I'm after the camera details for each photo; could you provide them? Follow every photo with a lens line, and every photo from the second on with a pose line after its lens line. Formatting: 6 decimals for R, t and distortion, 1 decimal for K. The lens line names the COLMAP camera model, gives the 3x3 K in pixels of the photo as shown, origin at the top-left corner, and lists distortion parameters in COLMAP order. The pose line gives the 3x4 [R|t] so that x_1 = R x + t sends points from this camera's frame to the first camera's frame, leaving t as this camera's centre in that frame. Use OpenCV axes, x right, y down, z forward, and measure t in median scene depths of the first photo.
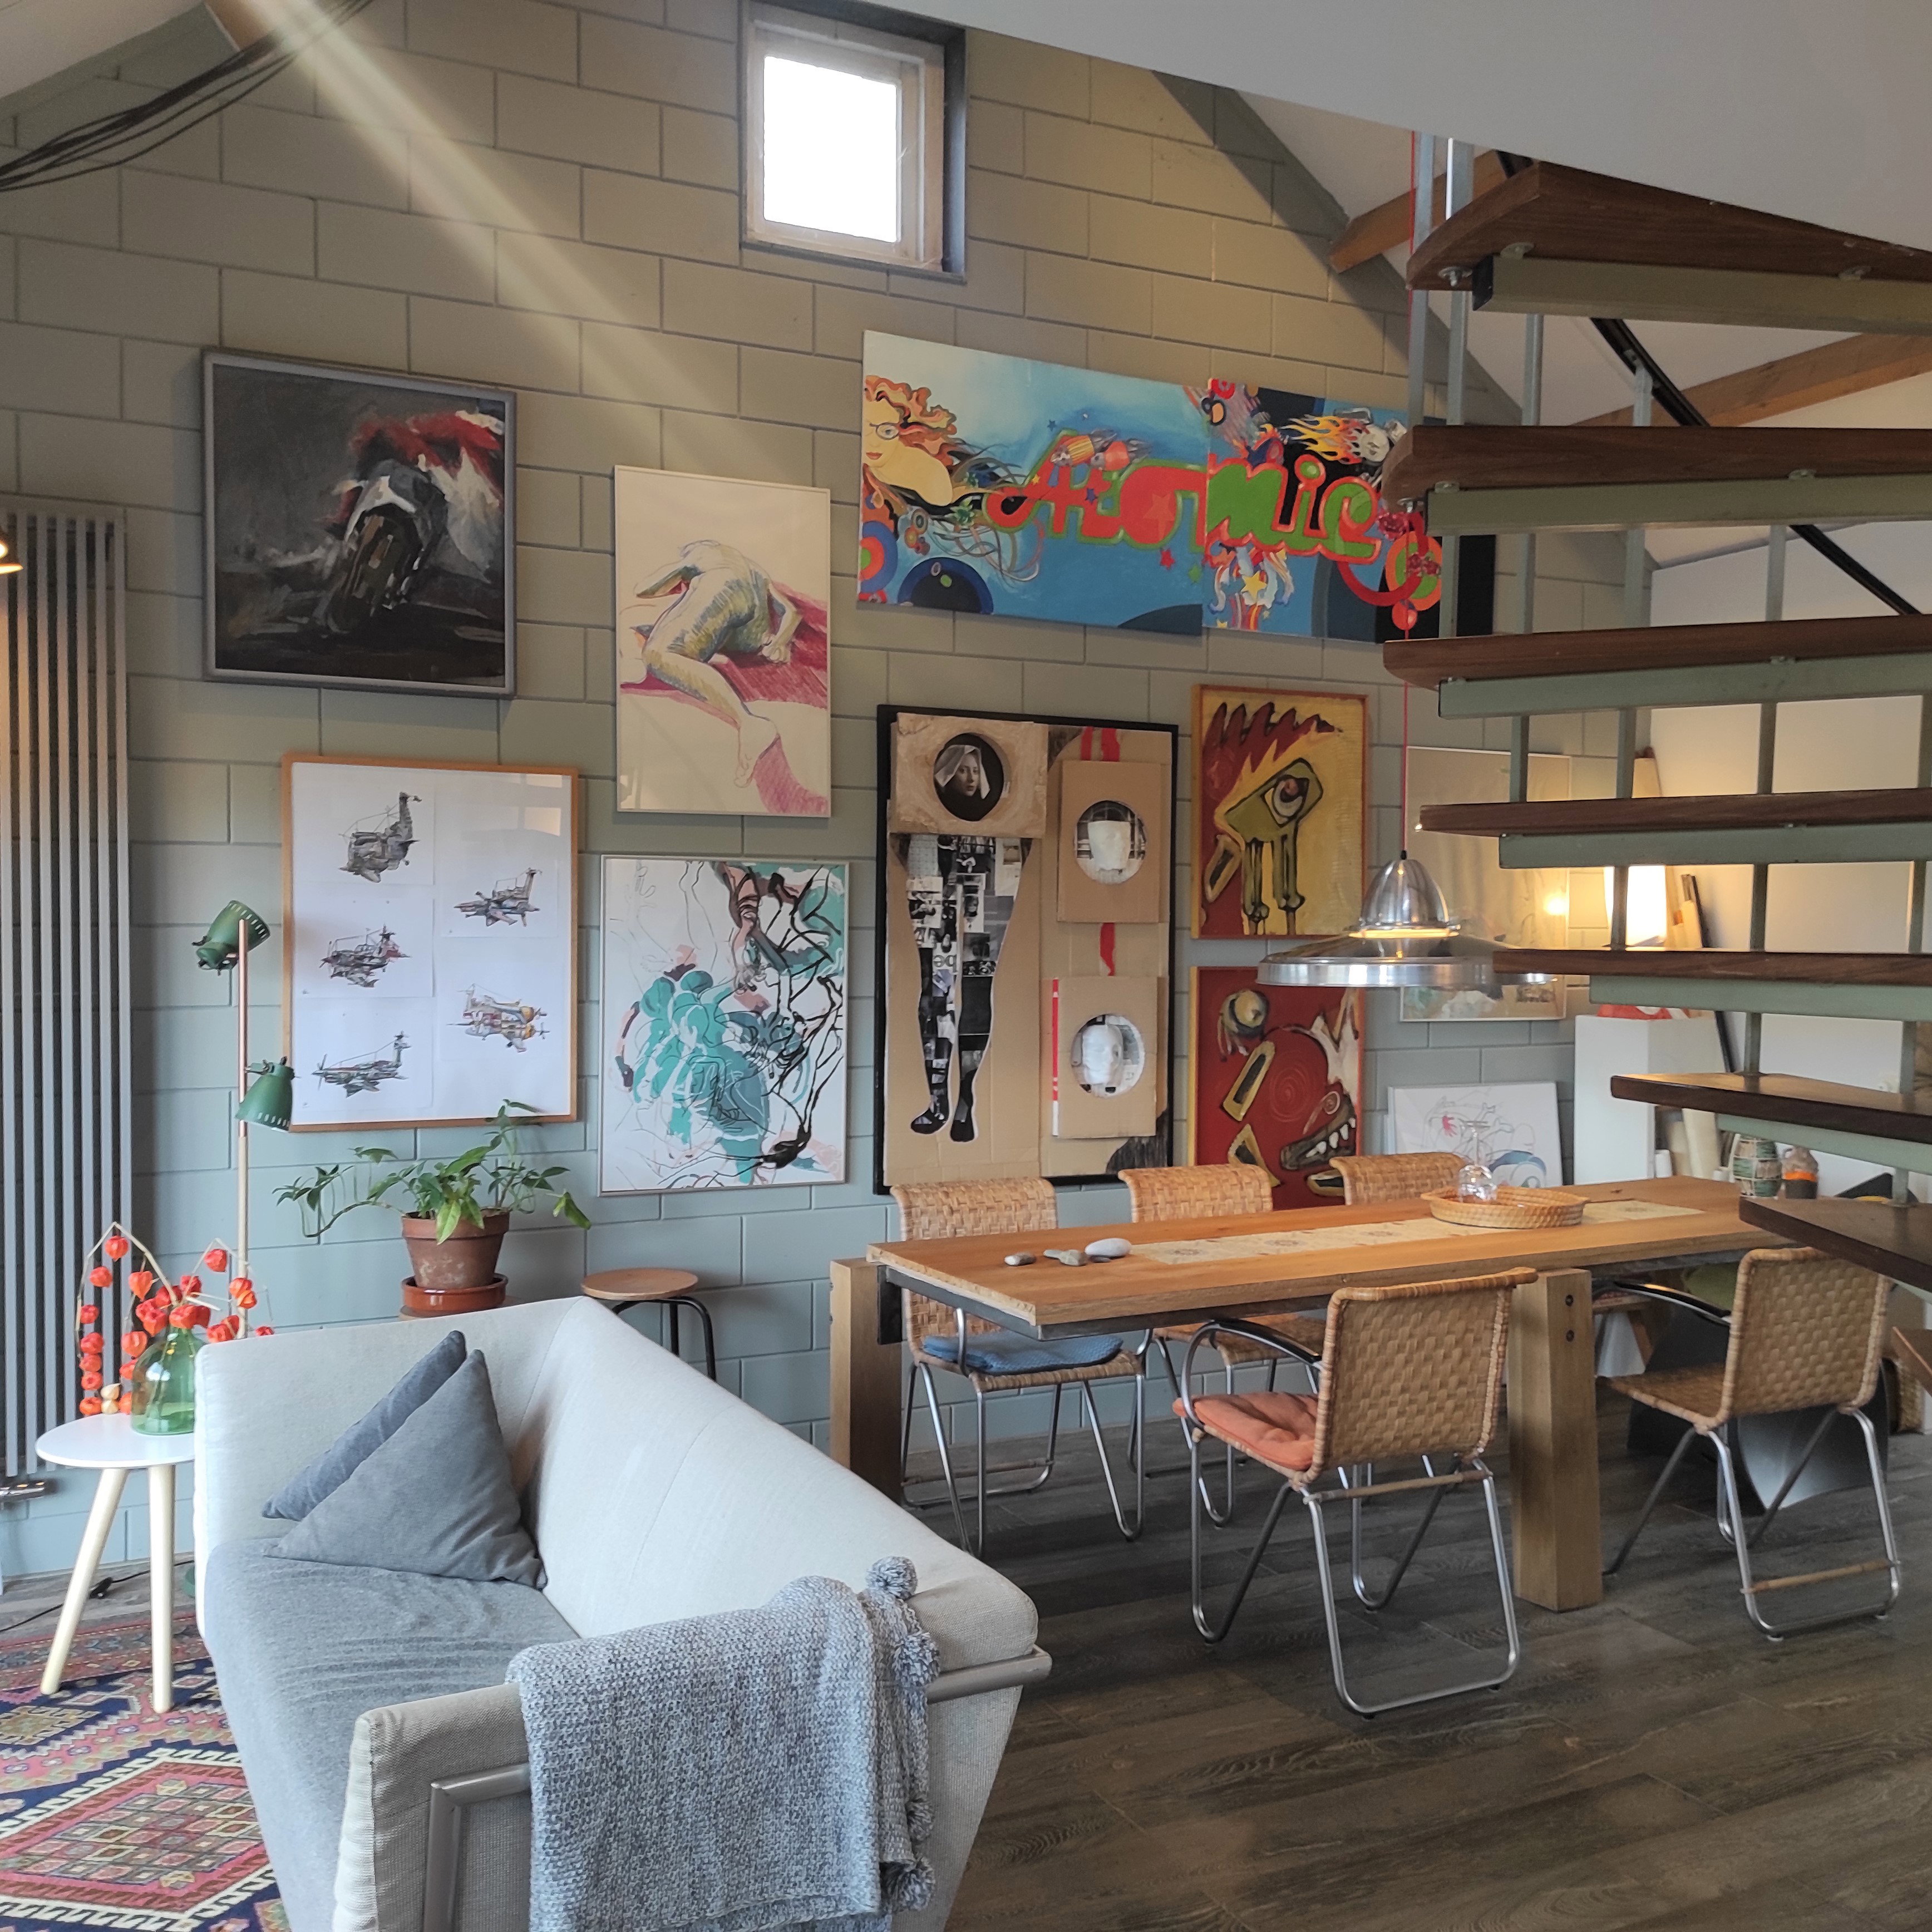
lens RADIAL K [[1915.6, 0, 946.7], [0, 1915.6, 979.2], [0, 0, 1]] dist [0.027946, 0.000000]
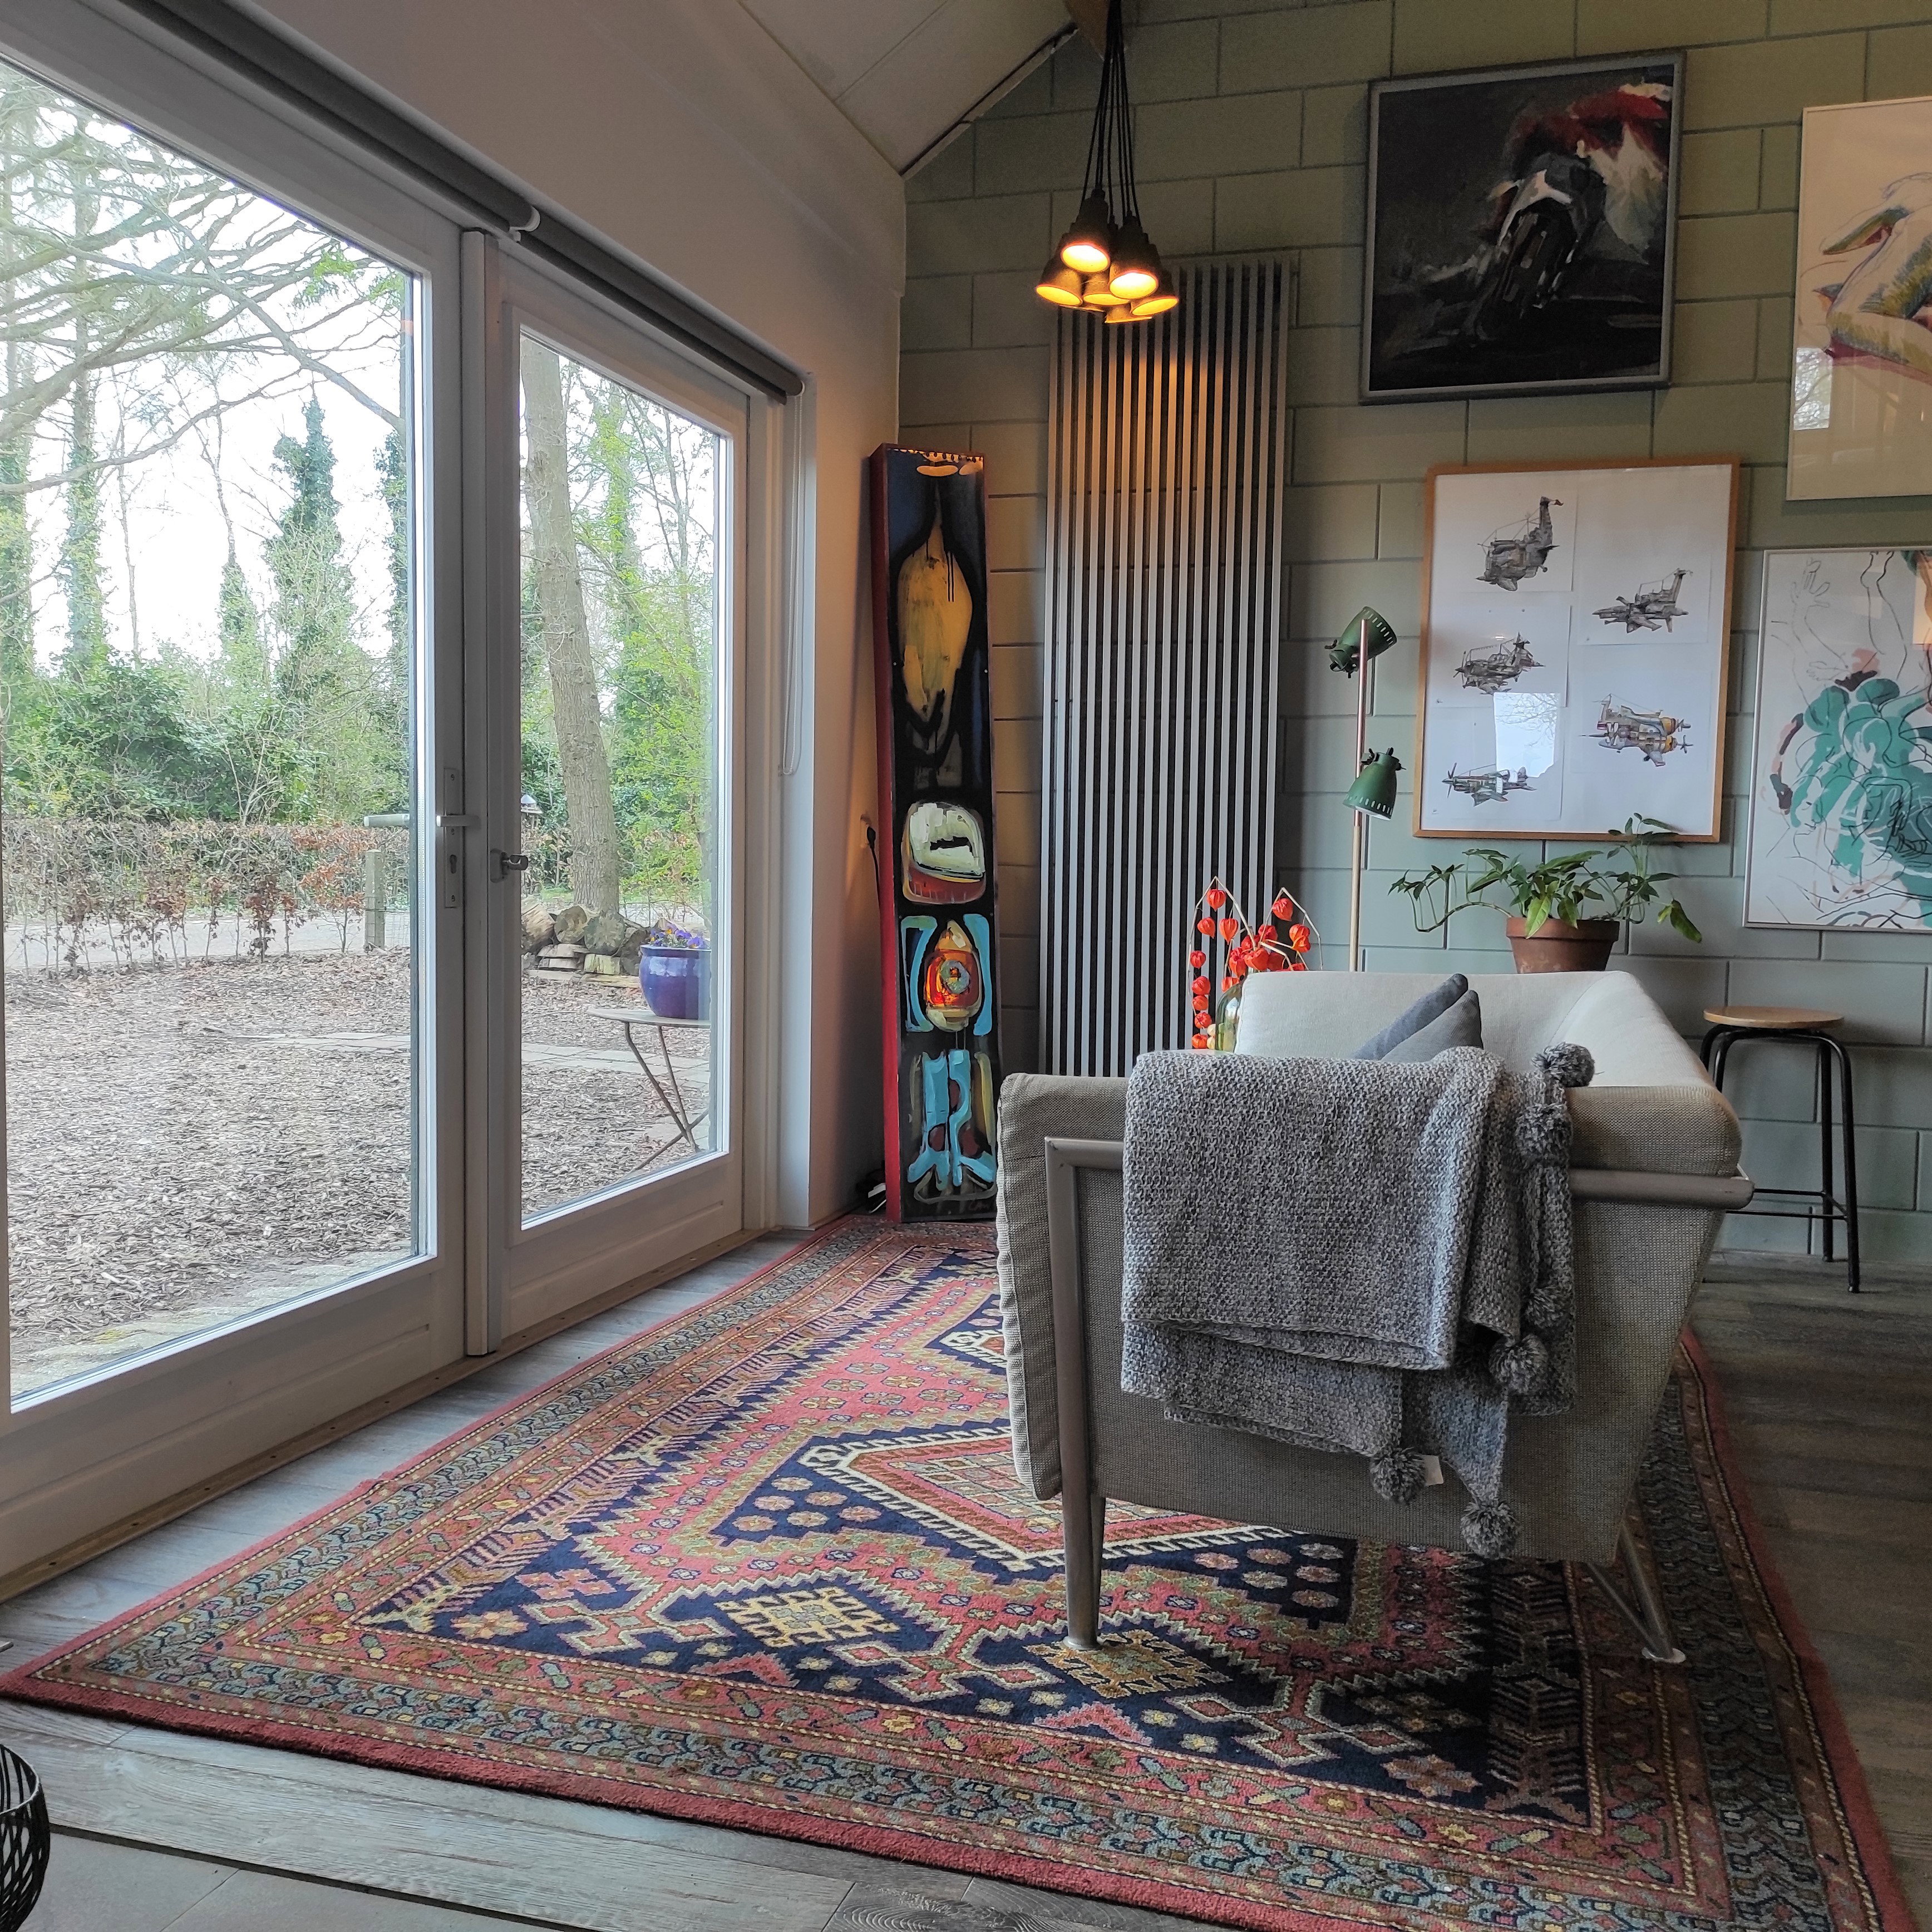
lens RADIAL K [[1915.6, 0, 954.6], [0, 1915.6, 970.3], [0, 0, 1]] dist [0.027946, 0.000000]
pose [[0.733752, 0.055976, -0.677107, 0.176995], [-0.036070, 0.998404, 0.043451, 0.113320], [0.678459, -0.007459, 0.734600, 0.066714]]
